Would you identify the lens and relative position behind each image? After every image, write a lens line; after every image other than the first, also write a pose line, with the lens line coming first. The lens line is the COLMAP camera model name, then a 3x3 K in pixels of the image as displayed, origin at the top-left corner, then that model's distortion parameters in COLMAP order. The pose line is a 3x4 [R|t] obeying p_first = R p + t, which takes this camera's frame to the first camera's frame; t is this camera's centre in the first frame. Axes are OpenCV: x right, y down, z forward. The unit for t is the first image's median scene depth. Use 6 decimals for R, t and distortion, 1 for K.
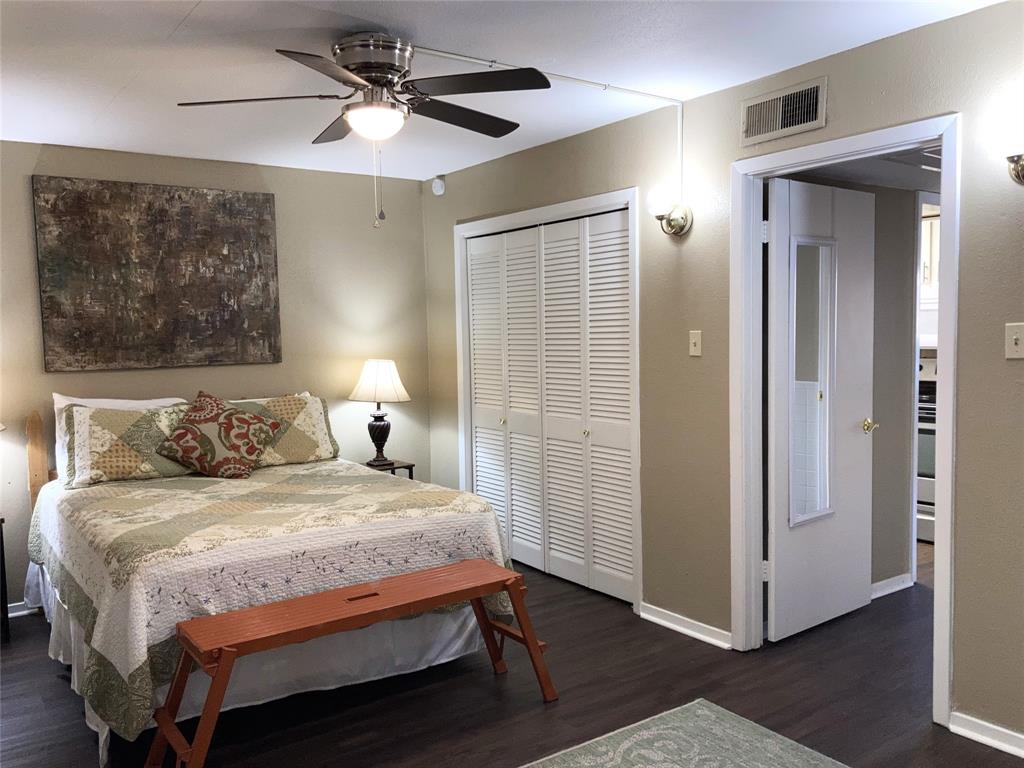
lens RADIAL K [[831.9, 0, 512.0], [0, 831.9, 384.0], [0, 0, 1]] dist [0.005521, -0.010517]
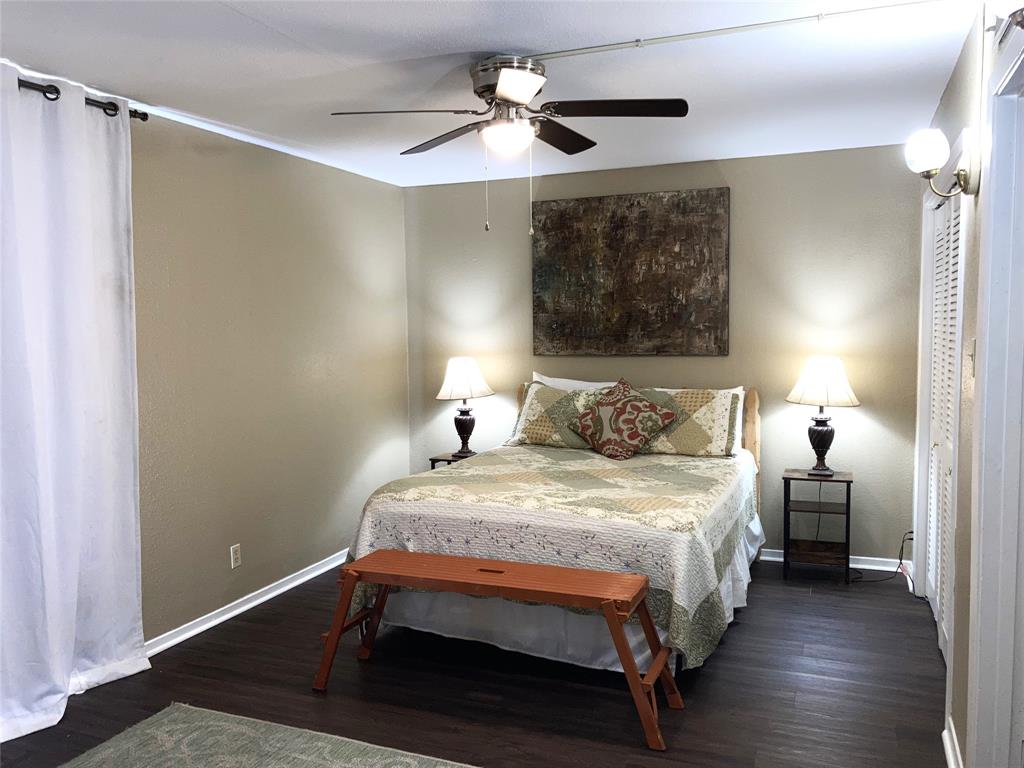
lens RADIAL K [[828.1, 0, 512.0], [0, 828.1, 384.0], [0, 0, 1]] dist [0.138633, -0.218456]
pose [[0.533493, 0.076460, -0.842341, 0.524997], [-0.053993, 0.996953, 0.056298, -0.041102], [0.844079, 0.015445, 0.535996, 0.290078]]
